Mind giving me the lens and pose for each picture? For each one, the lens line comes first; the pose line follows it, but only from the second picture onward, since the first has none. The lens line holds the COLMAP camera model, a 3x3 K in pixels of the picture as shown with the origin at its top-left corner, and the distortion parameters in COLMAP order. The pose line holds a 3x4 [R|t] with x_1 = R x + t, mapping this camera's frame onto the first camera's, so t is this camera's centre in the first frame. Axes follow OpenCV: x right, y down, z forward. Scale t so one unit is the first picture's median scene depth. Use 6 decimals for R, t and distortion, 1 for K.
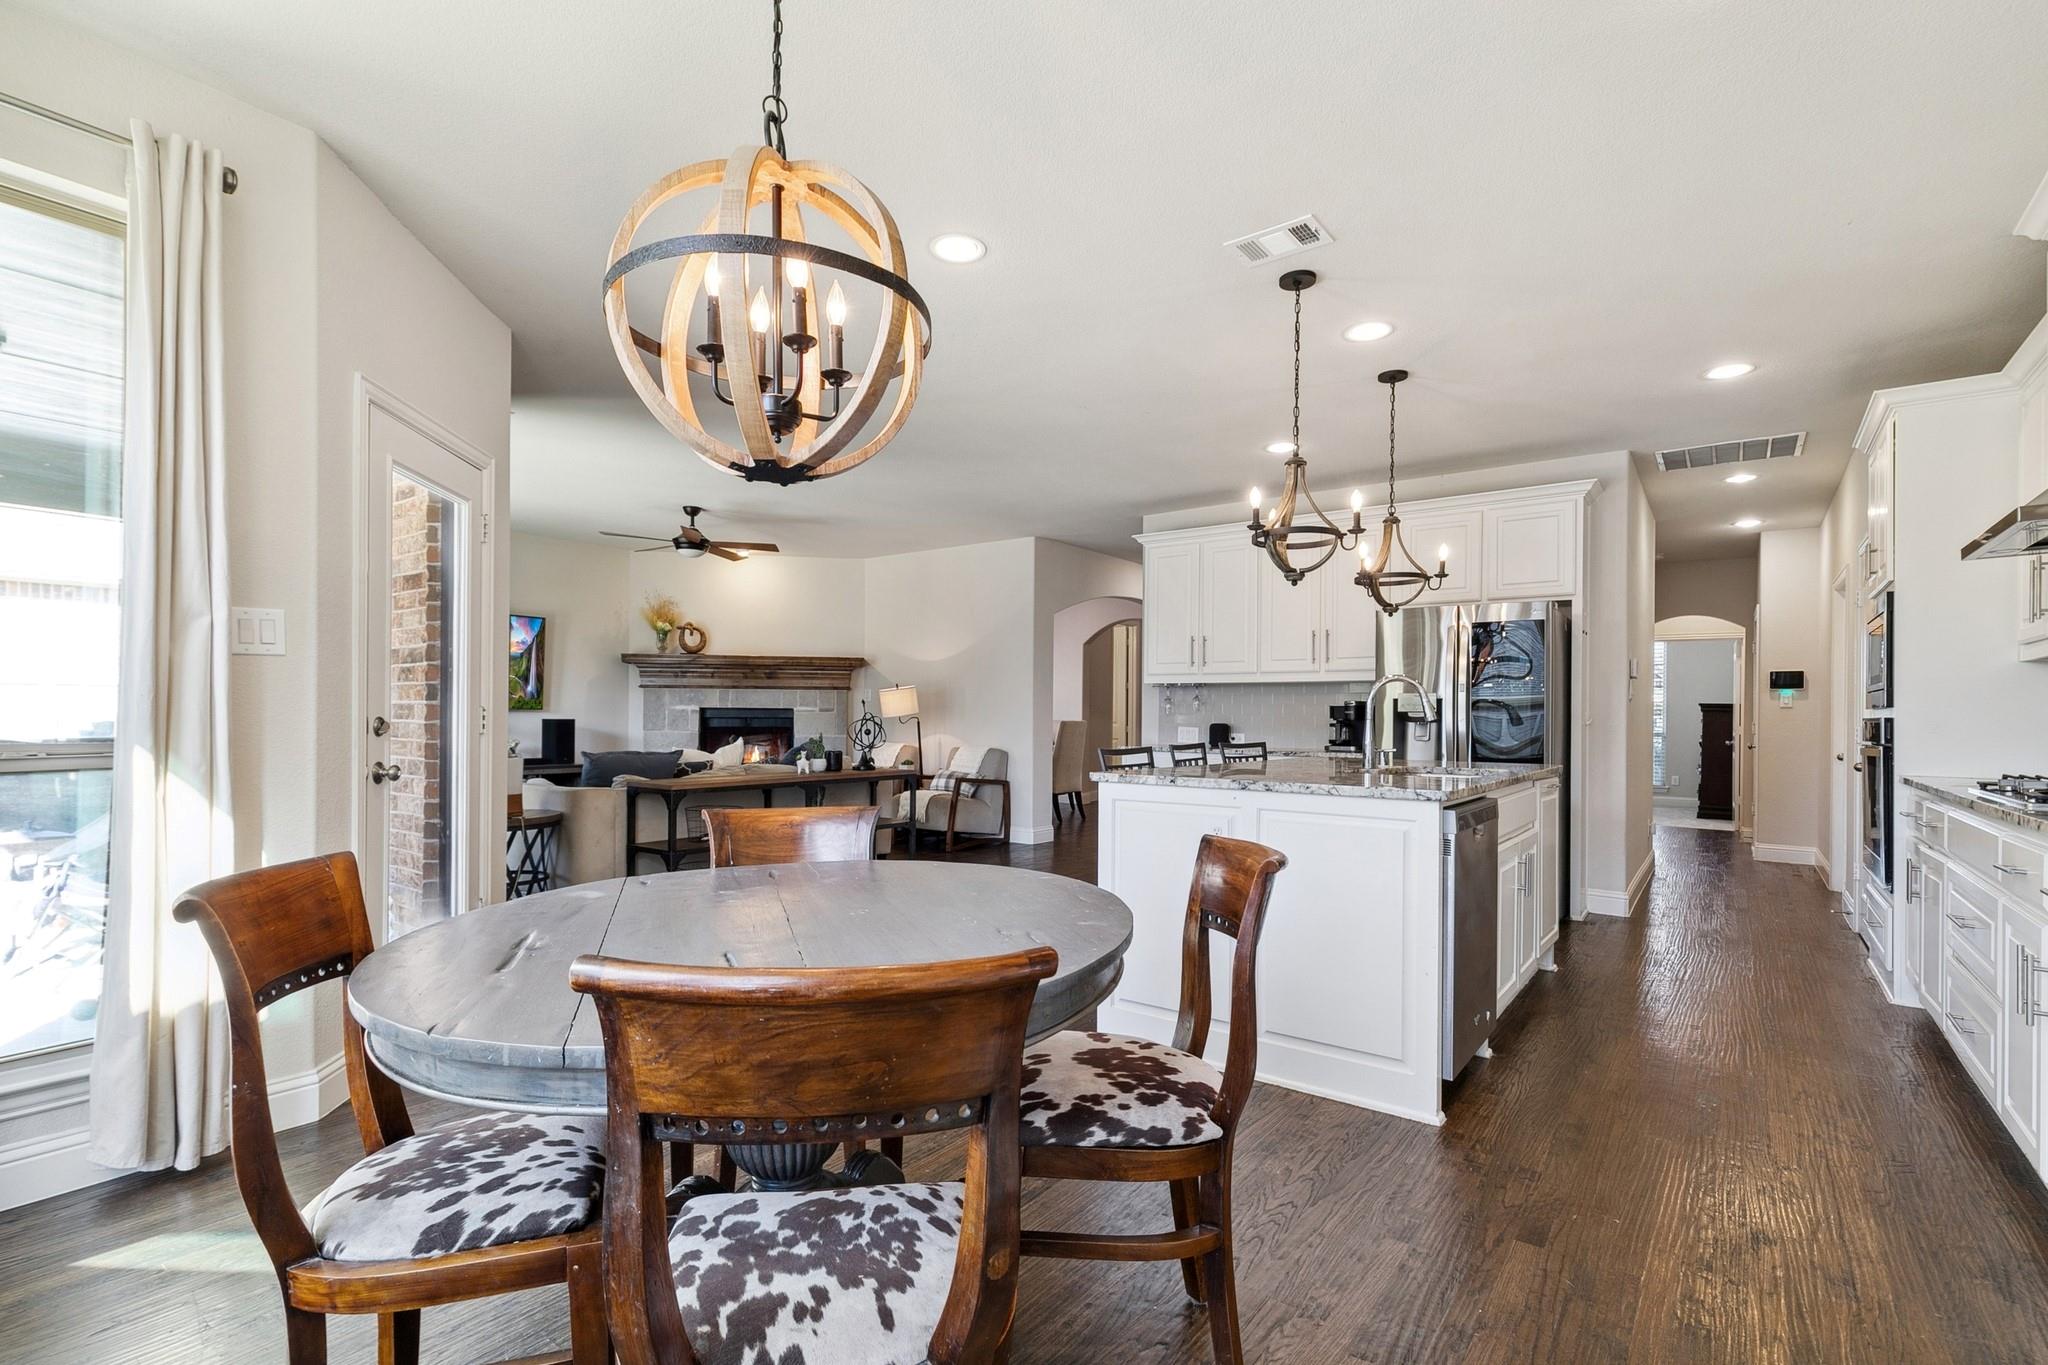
lens RADIAL K [[943.4, 0, 1026.3], [0, 943.4, 709.7], [0, 0, 1]] dist [0.006251, 0.001911]
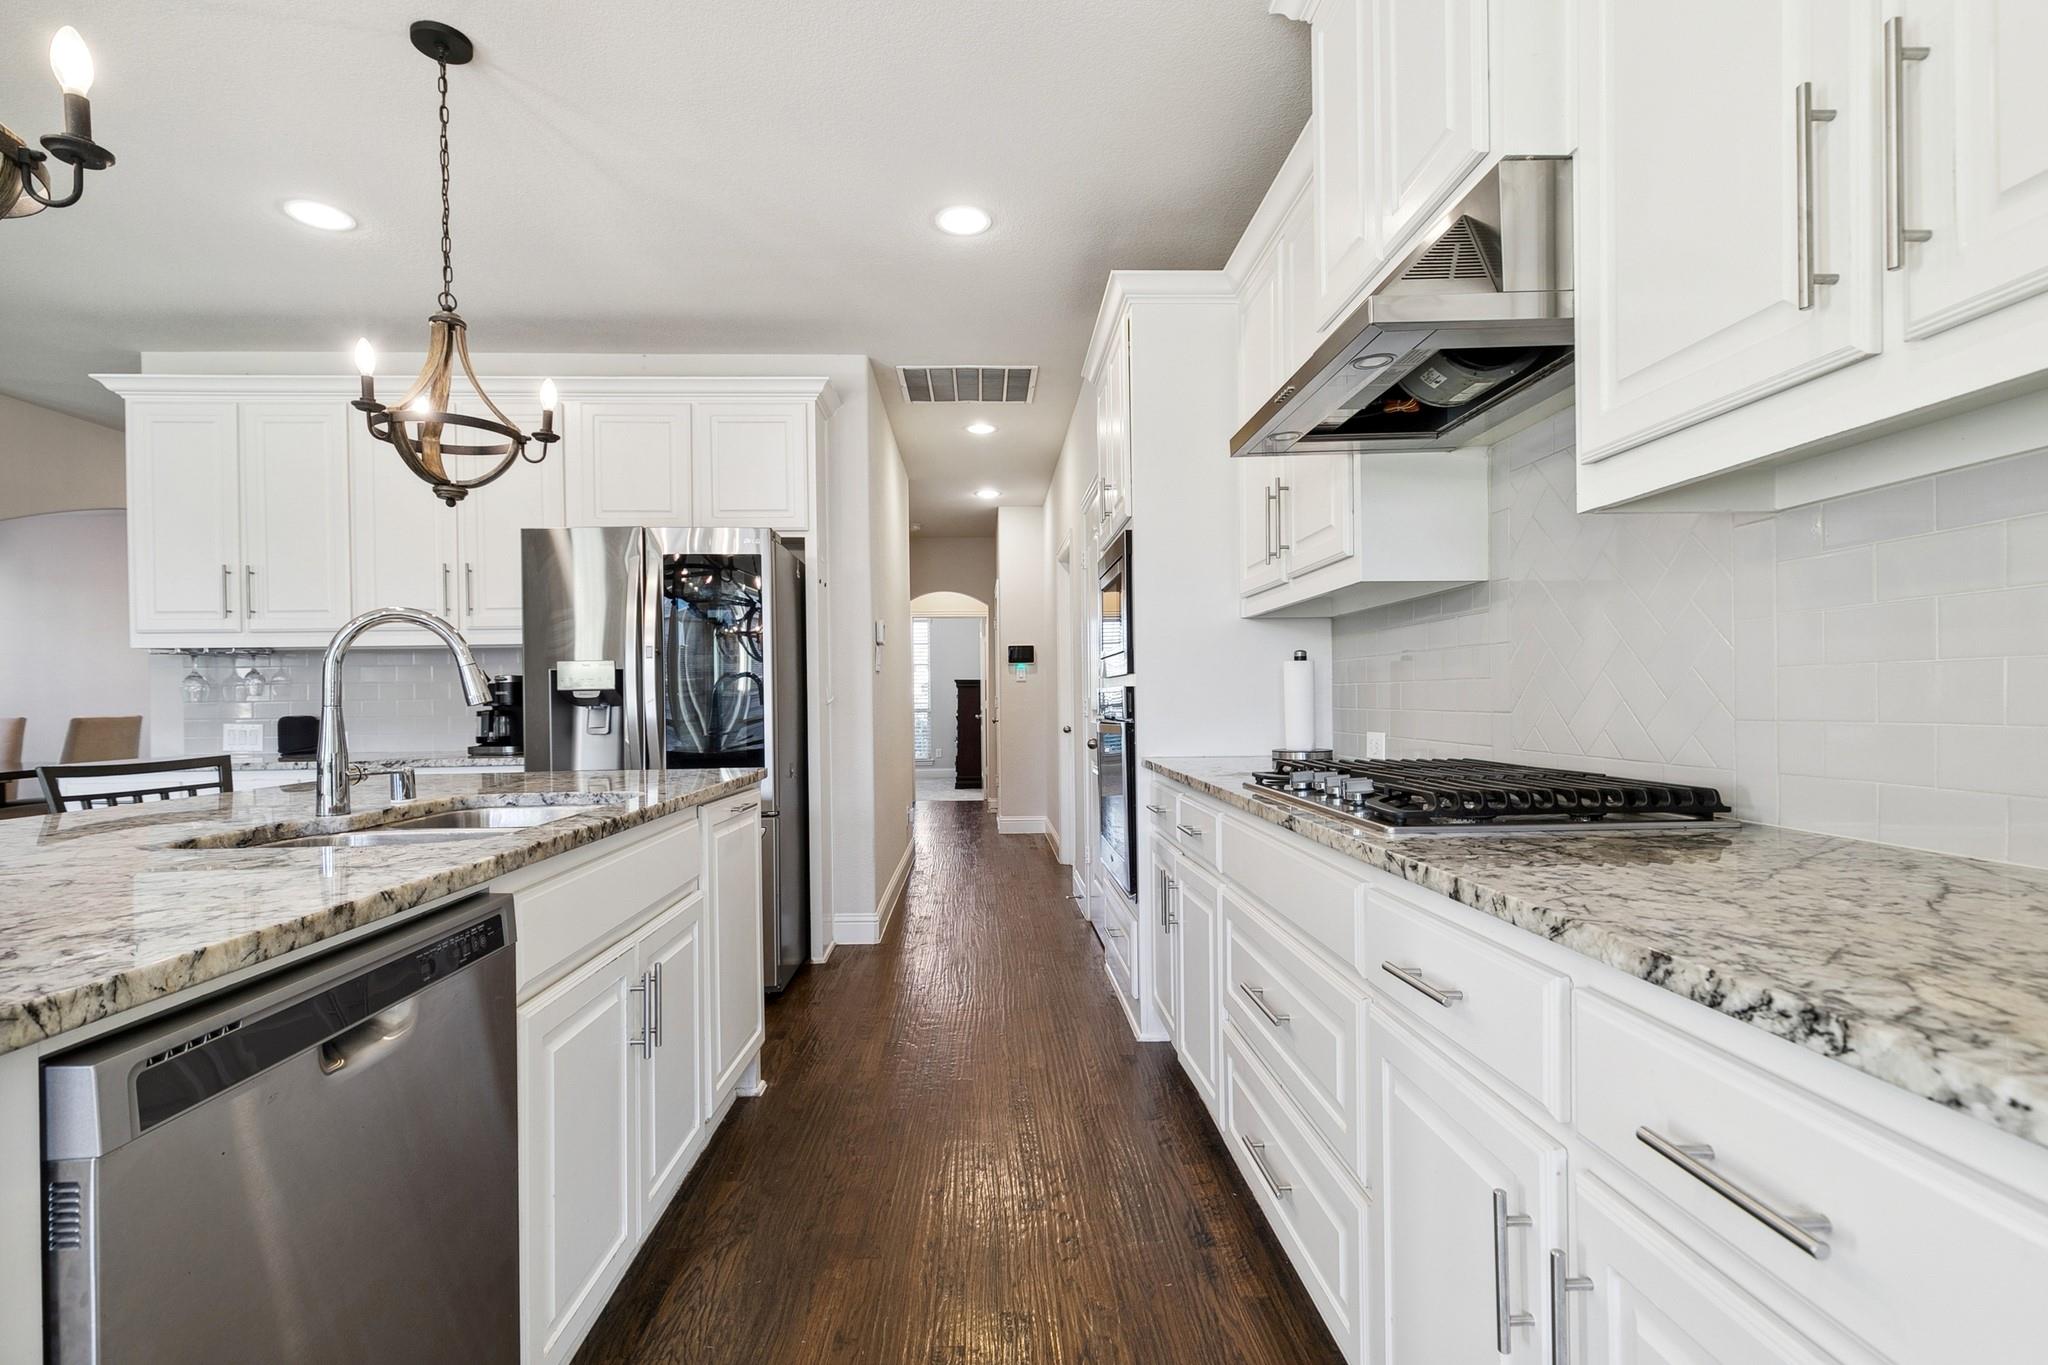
lens RADIAL K [[943.4, 0, 1021.8], [0, 943.4, 688.9], [0, 0, 1]] dist [0.006251, 0.001911]
pose [[0.774985, -0.015750, 0.631783, 0.183438], [0.018266, 0.999830, 0.002520, 0.003637], [-0.631715, 0.009587, 0.775141, 0.242804]]
